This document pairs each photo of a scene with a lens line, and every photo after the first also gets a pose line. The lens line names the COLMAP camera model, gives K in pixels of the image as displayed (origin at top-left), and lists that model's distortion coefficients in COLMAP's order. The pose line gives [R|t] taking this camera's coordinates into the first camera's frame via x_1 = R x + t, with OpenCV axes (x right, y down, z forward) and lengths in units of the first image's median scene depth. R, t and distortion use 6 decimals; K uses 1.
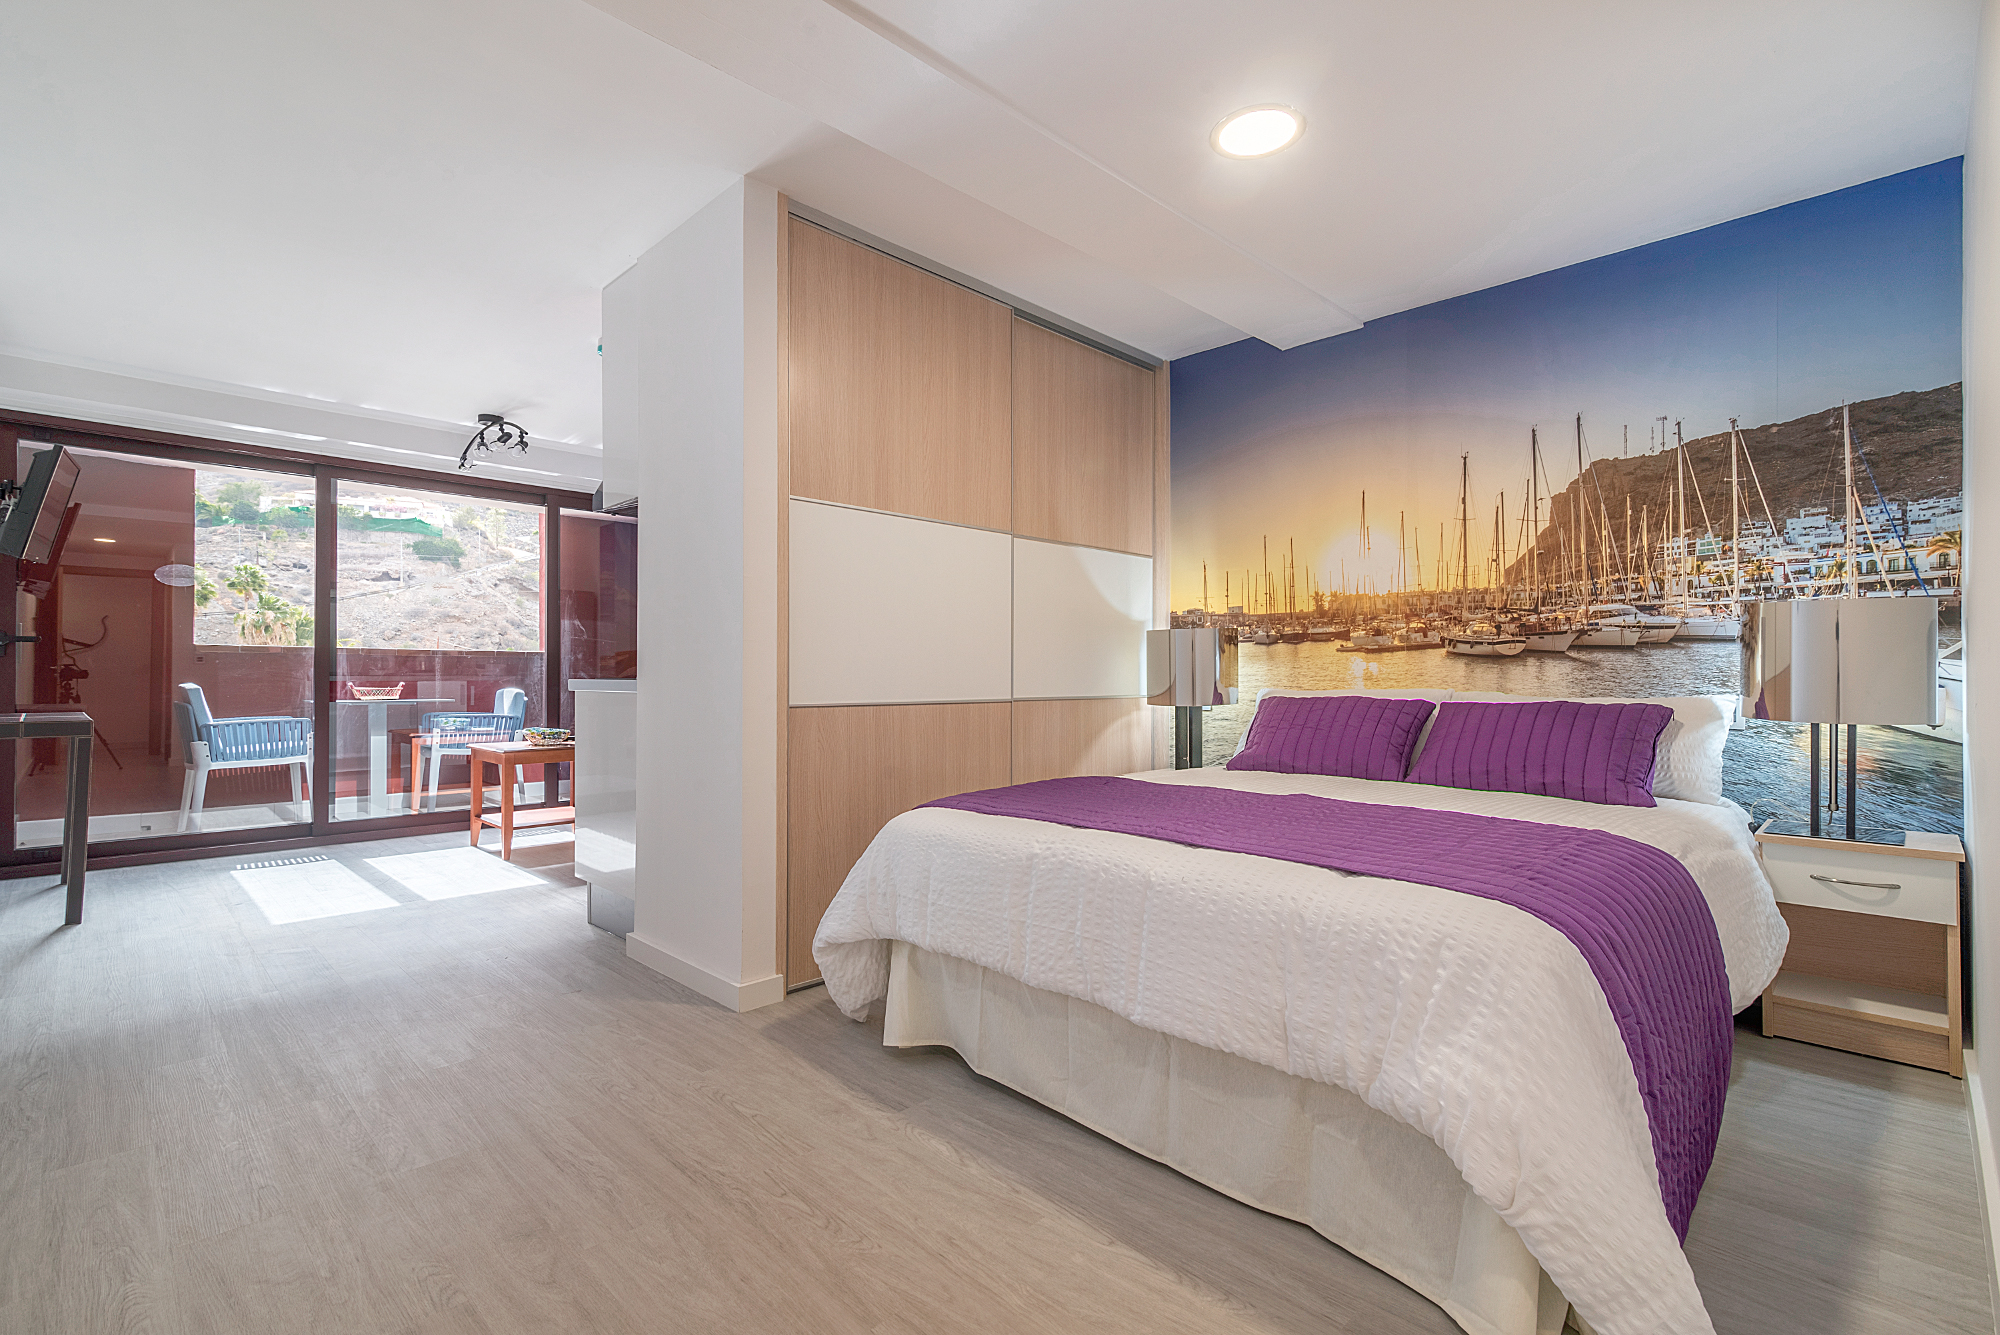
lens RADIAL K [[936.4, 0, 994.4], [0, 936.4, 674.8], [0, 0, 1]] dist [0.018565, 0.001418]
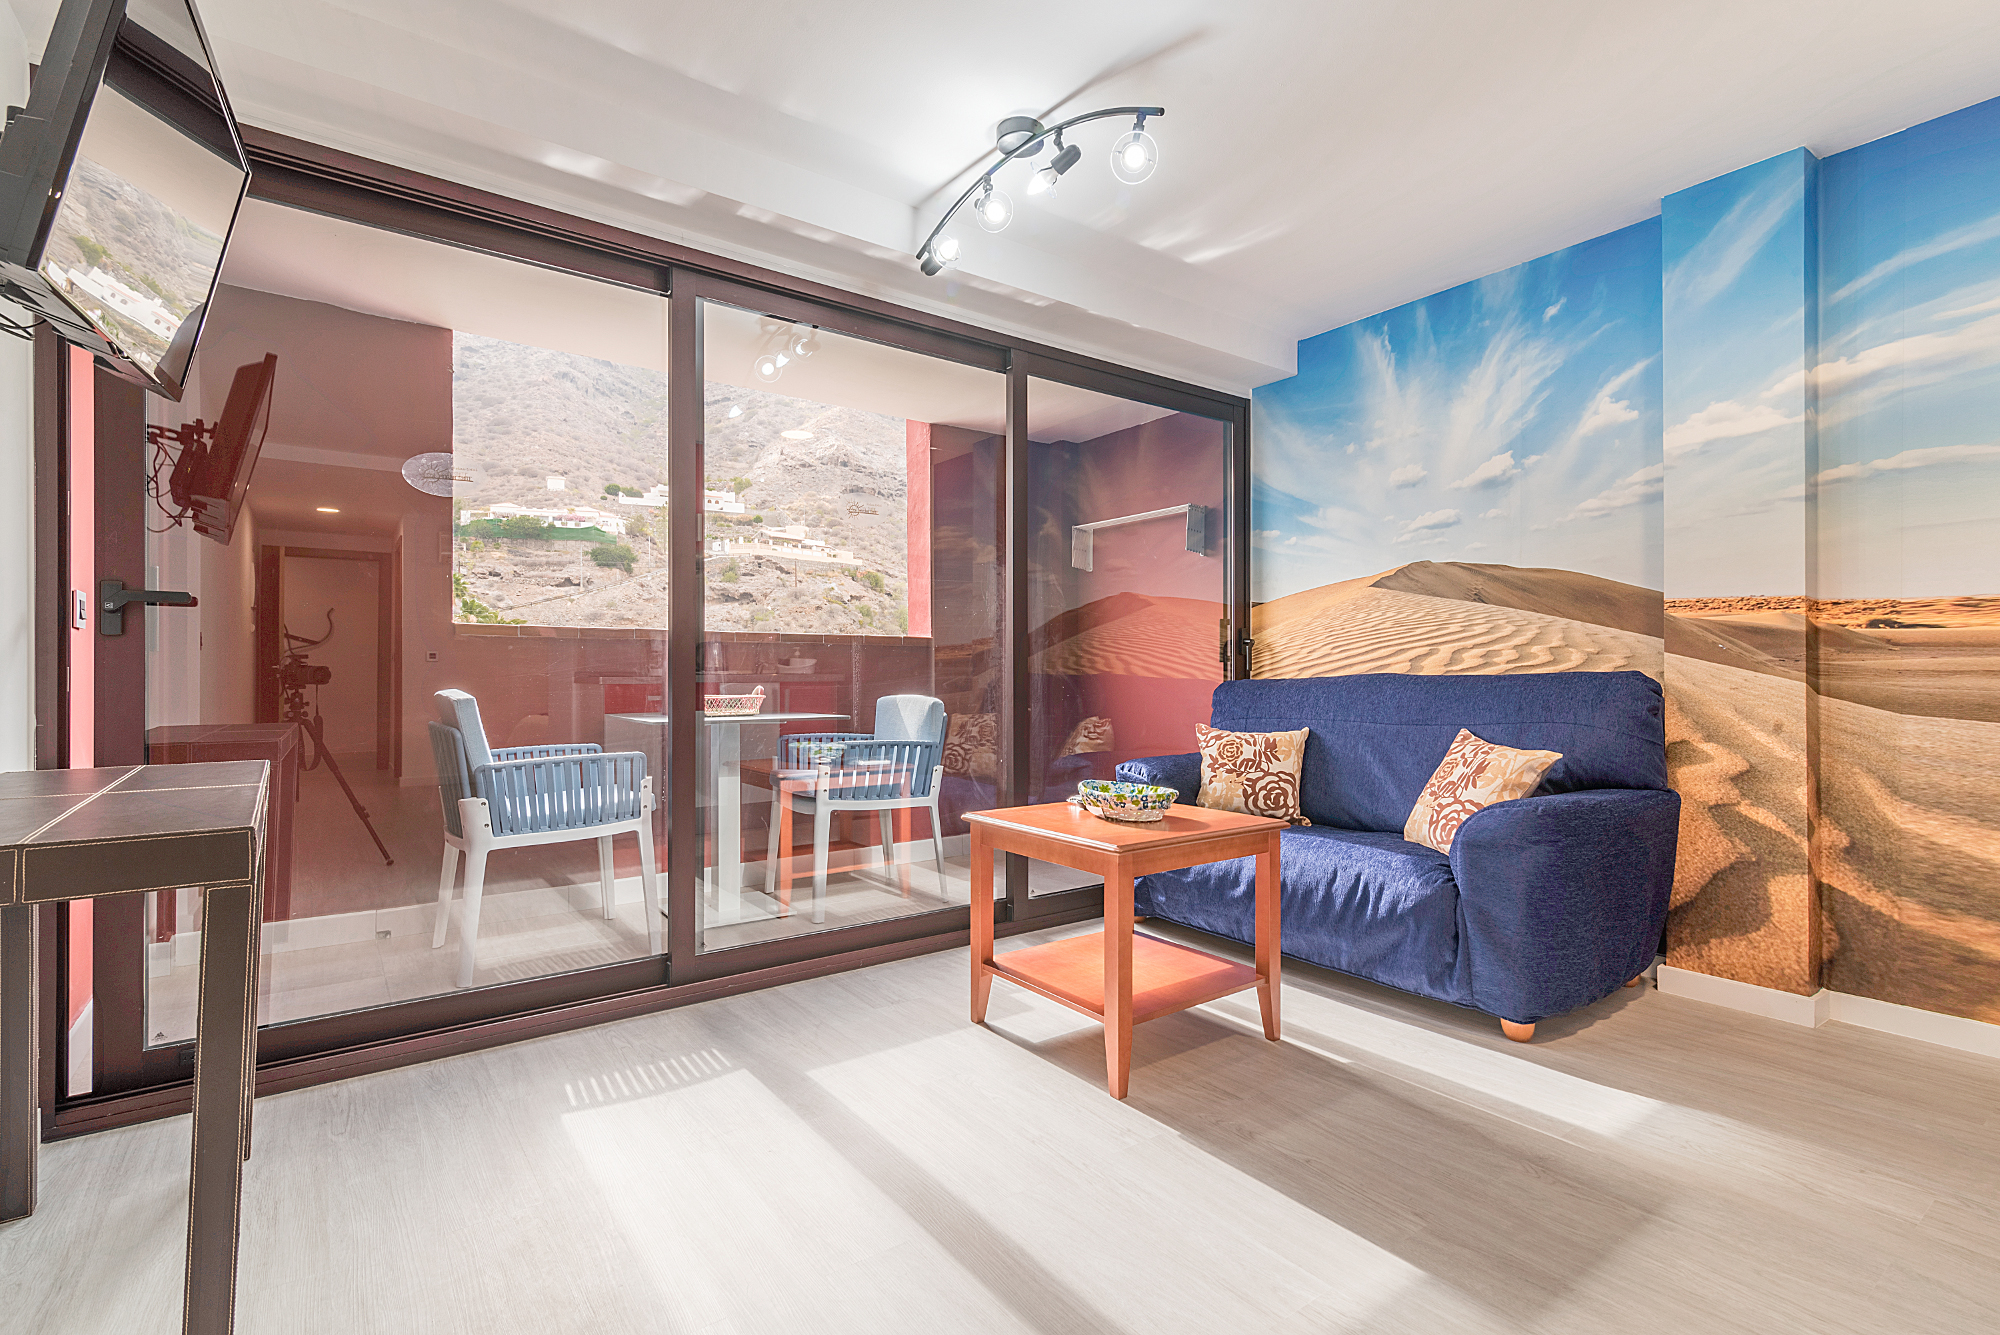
lens RADIAL K [[936.4, 0, 999.9], [0, 936.4, 681.1], [0, 0, 1]] dist [0.018565, 0.001418]
pose [[0.990310, -0.003893, -0.138818, -0.403834], [0.005214, 0.999945, 0.009149, 0.000640], [0.138775, -0.009784, 0.990276, 0.443492]]
